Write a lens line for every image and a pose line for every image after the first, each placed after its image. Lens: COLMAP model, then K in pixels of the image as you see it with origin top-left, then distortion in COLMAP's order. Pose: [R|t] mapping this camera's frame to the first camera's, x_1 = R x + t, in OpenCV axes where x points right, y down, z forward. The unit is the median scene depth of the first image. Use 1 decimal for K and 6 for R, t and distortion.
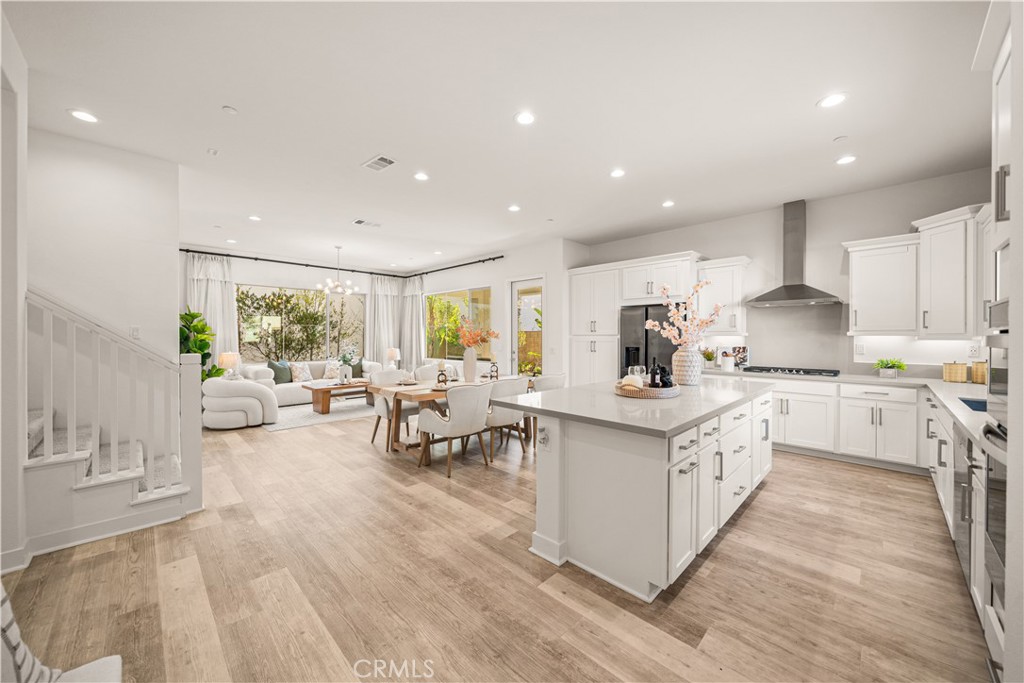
lens RADIAL K [[373.8, 0, 512.2], [0, 373.8, 340.5], [0, 0, 1]] dist [0.002518, -0.000043]
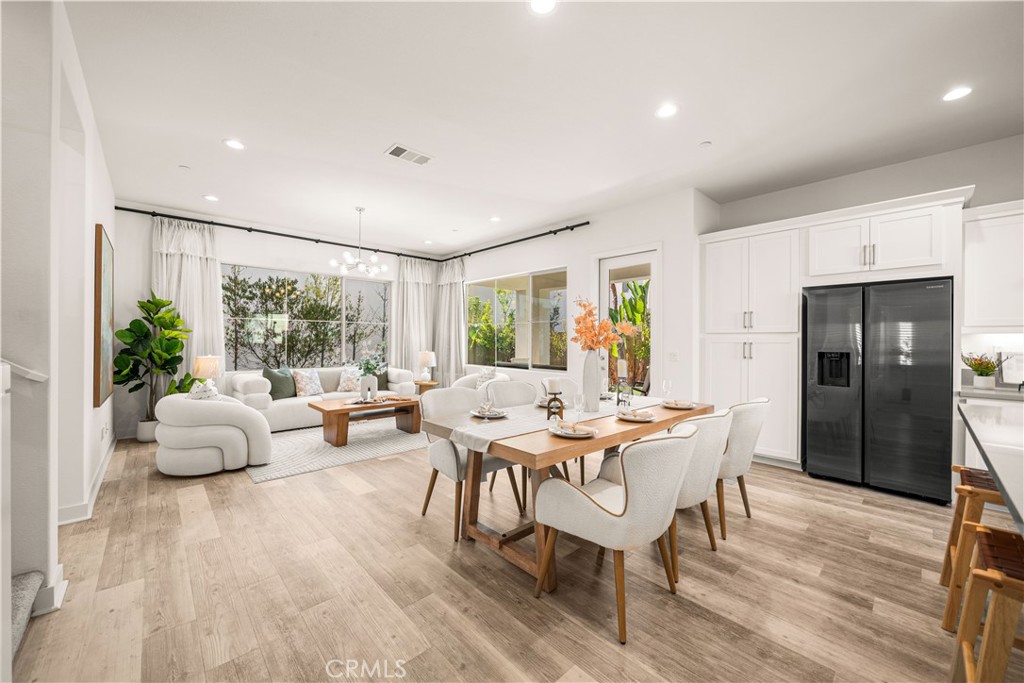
lens RADIAL K [[373.8, 0, 507.8], [0, 373.8, 343.6], [0, 0, 1]] dist [0.002518, -0.000043]
pose [[0.999403, 0.005541, -0.034114, -0.153194], [-0.005599, 0.999983, -0.001606, 0.006235], [0.034105, 0.001796, 0.999417, 0.289139]]
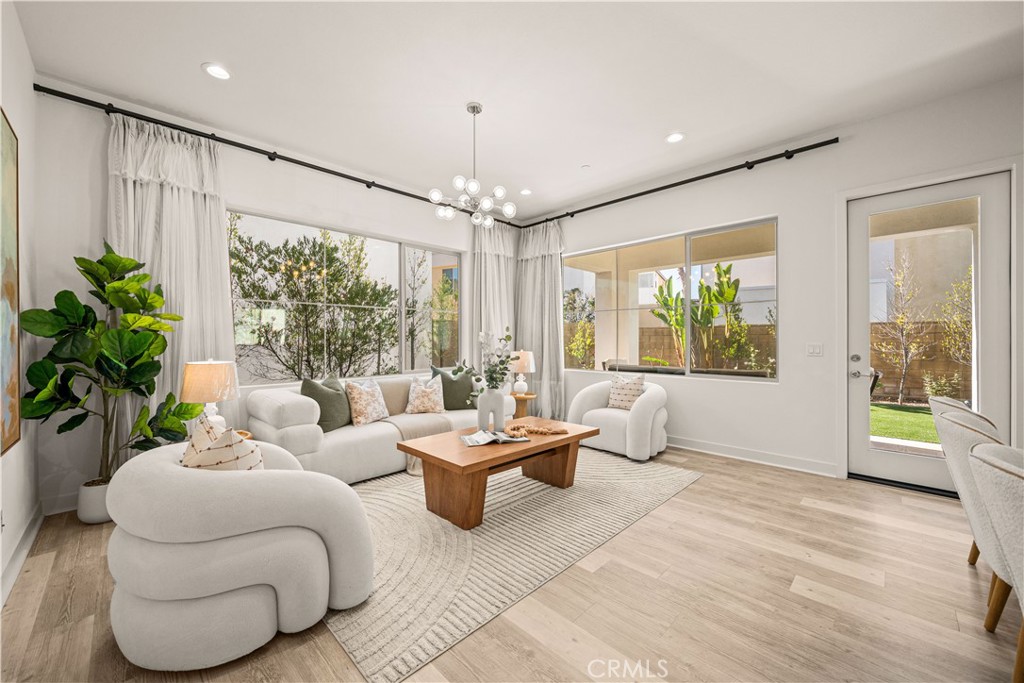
lens RADIAL K [[373.8, 0, 501.1], [0, 373.8, 343.1], [0, 0, 1]] dist [0.002518, -0.000043]
pose [[0.999992, -0.003115, 0.002498, -0.423327], [0.003127, 0.999983, -0.004934, 0.014995], [-0.002483, 0.004942, 0.999985, 0.564664]]
